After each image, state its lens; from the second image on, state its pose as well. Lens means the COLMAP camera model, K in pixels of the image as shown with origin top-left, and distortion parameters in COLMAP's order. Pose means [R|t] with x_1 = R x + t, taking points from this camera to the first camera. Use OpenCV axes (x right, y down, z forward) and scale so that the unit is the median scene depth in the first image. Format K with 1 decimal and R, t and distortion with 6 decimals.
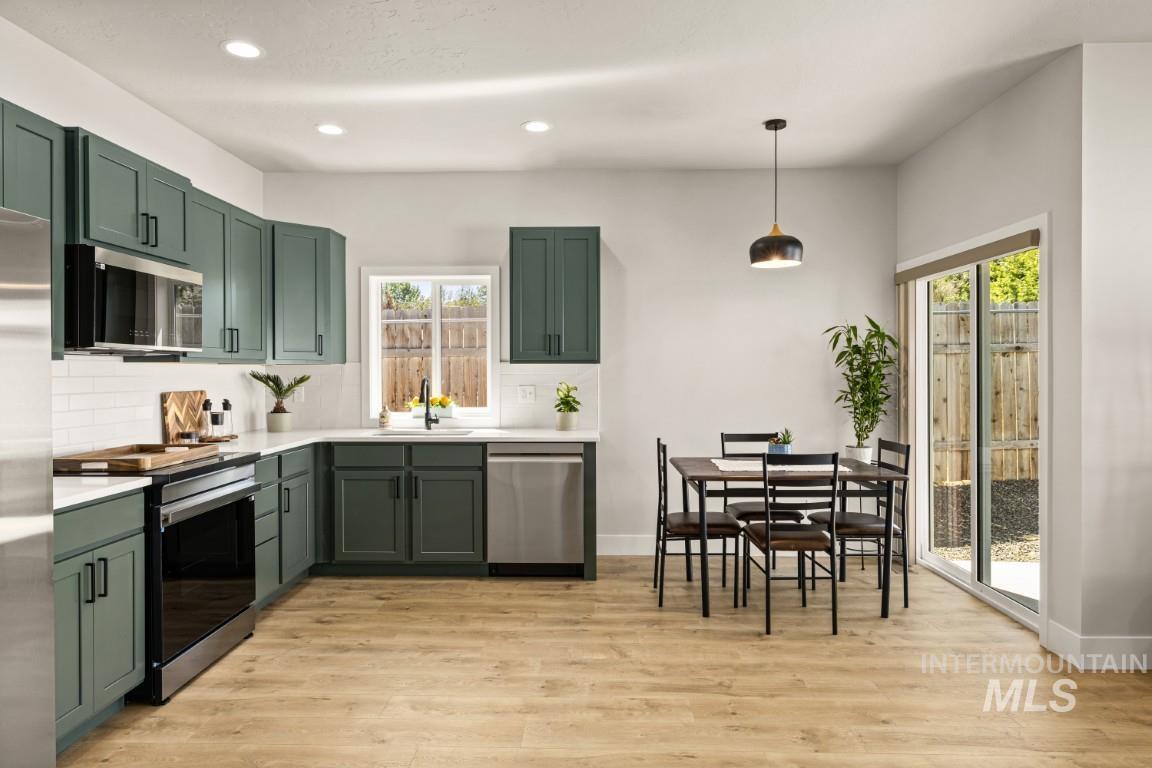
lens RADIAL K [[690.8, 0, 576.0], [0, 690.8, 384.0], [0, 0, 1]] dist [-0.002472, -0.001150]
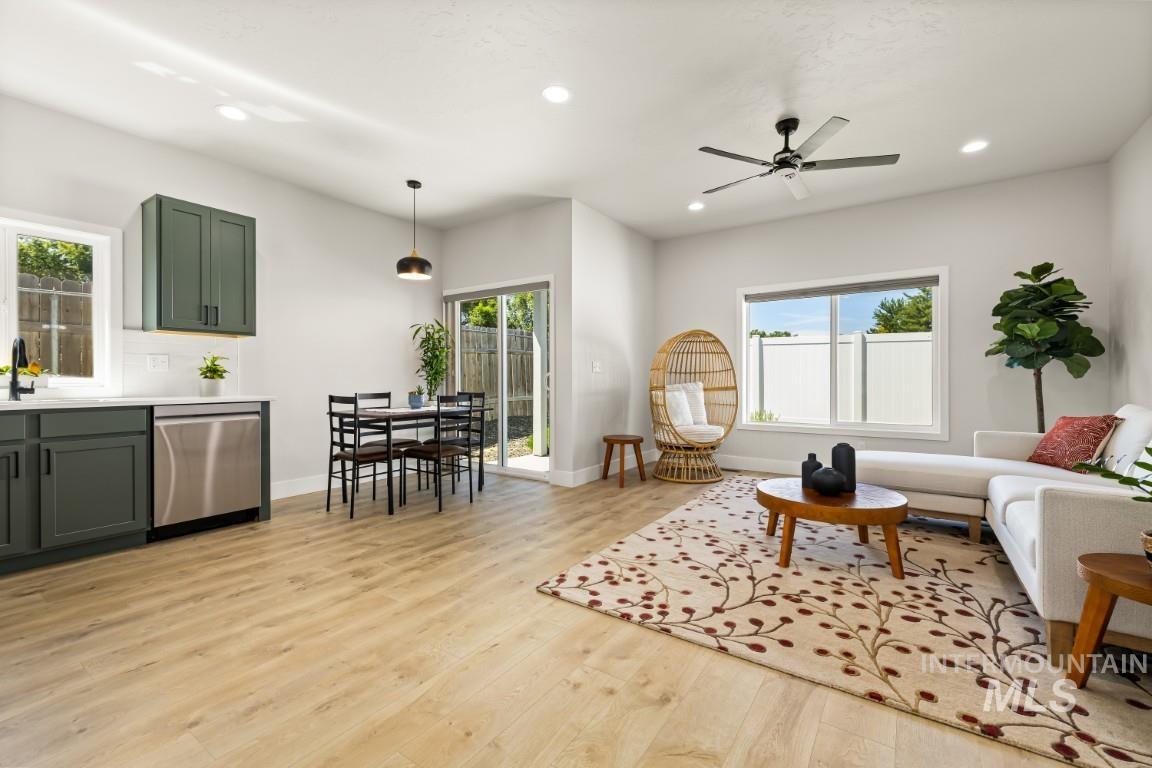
lens RADIAL K [[484.3, 0, 576.0], [0, 484.3, 384.0], [0, 0, 1]] dist [0.001233, 0.000211]
pose [[0.549464, -0.011555, 0.835438, -0.388992], [0.013307, 0.999899, 0.005077, 0.059629], [-0.835412, 0.008328, 0.549562, 0.114351]]
